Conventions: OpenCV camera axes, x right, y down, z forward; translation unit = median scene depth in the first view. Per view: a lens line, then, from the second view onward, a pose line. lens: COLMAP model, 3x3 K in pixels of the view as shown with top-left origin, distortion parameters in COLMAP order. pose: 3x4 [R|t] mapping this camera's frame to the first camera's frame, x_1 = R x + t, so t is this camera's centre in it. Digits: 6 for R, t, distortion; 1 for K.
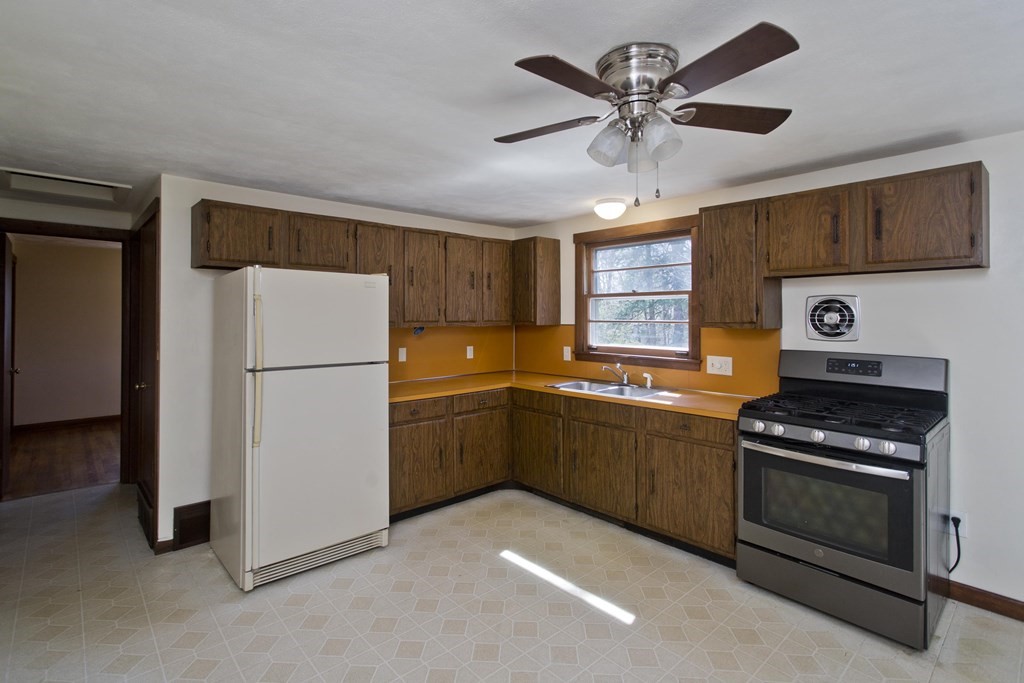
lens RADIAL K [[491.1, 0, 494.6], [0, 491.1, 311.1], [0, 0, 1]] dist [0.002373, 0.000655]
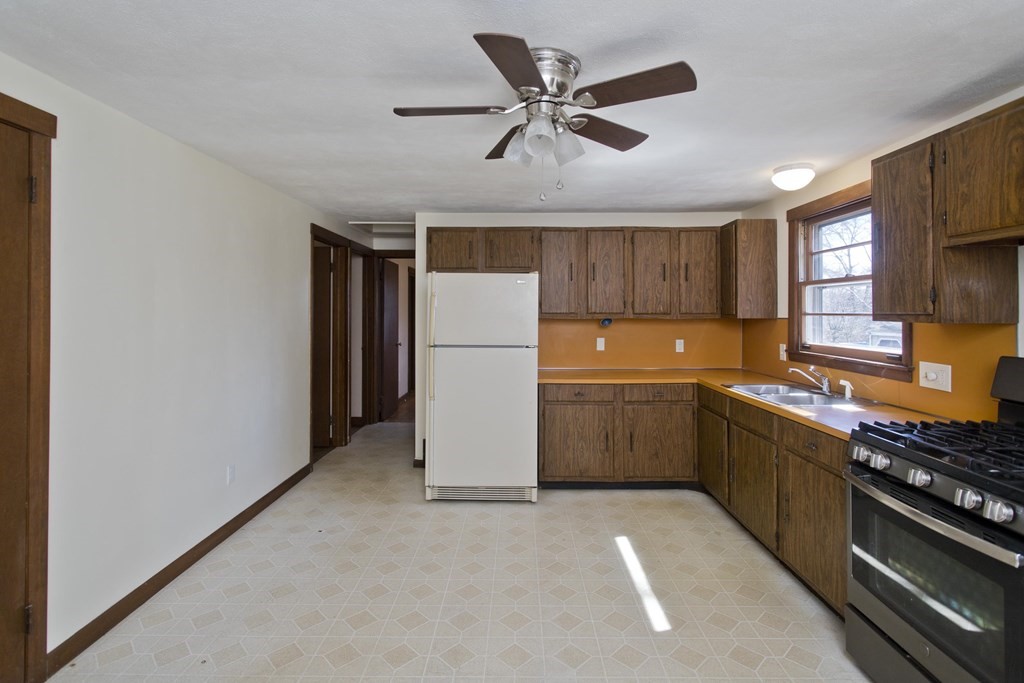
lens RADIAL K [[485.5, 0, 514.3], [0, 485.5, 309.3], [0, 0, 1]] dist [0.001350, 0.000730]
pose [[0.751065, -0.002910, -0.660222, 0.431628], [0.005352, 0.999984, 0.001682, 0.009996], [0.660207, -0.004797, 0.751069, 0.076280]]
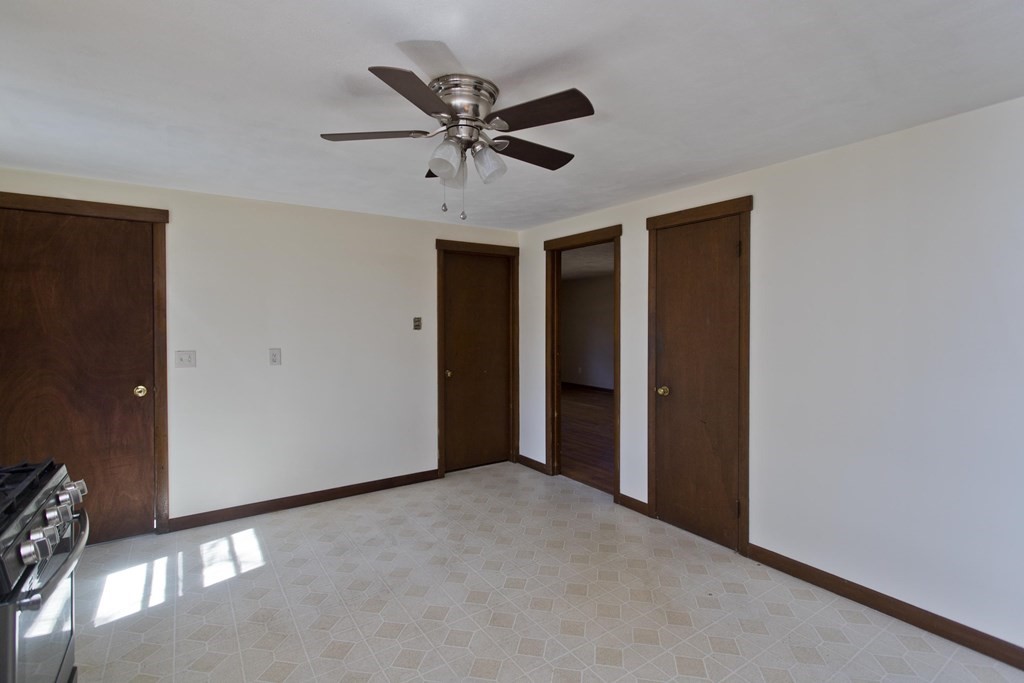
lens RADIAL K [[493.7, 0, 492.3], [0, 493.7, 327.5], [0, 0, 1]] dist [0.000372, 0.000932]
pose [[-0.988575, 0.004424, 0.150662, 0.027477], [0.005114, 0.999978, 0.004195, 0.011560], [-0.150640, 0.004918, -0.988576, 0.980008]]
